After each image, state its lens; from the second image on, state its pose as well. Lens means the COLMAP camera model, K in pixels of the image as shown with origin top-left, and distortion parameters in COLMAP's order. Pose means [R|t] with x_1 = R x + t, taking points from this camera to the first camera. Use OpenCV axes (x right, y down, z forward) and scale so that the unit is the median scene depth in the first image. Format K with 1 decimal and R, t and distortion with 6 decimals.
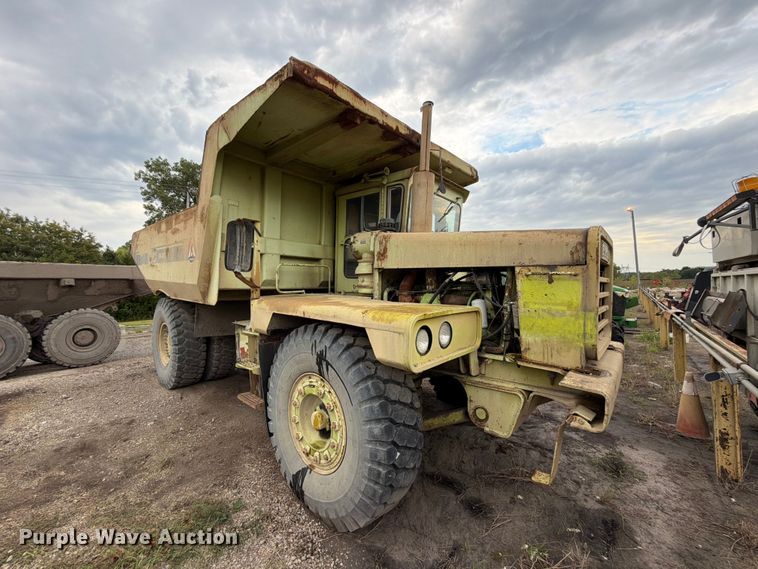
lens RADIAL K [[305.5, 0, 377.6], [0, 305.5, 286.8], [0, 0, 1]] dist [0.002157, -0.000199]
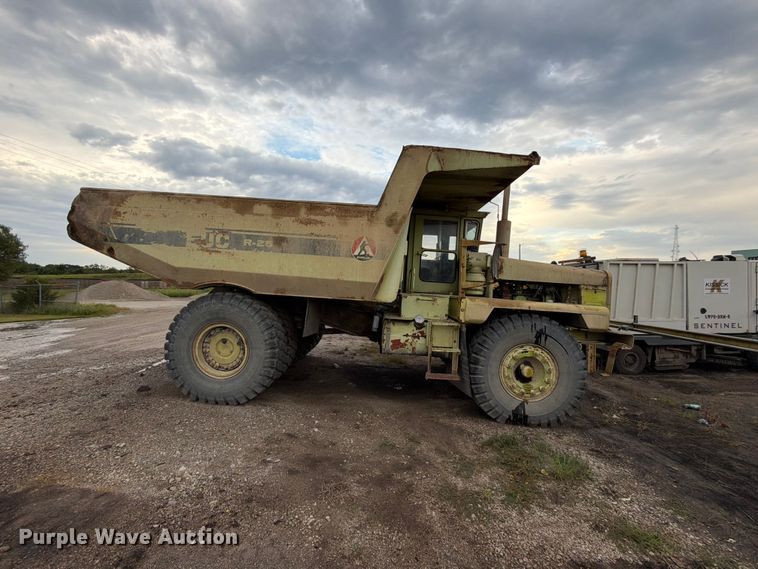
lens RADIAL K [[304.8, 0, 381.1], [0, 304.8, 284.6], [0, 0, 1]] dist [-0.001054, -0.000024]
pose [[0.755739, 0.038750, 0.653725, -1.731608], [-0.039334, 0.999131, -0.013752, 0.014817], [-0.653690, -0.015321, 0.756607, 0.249413]]
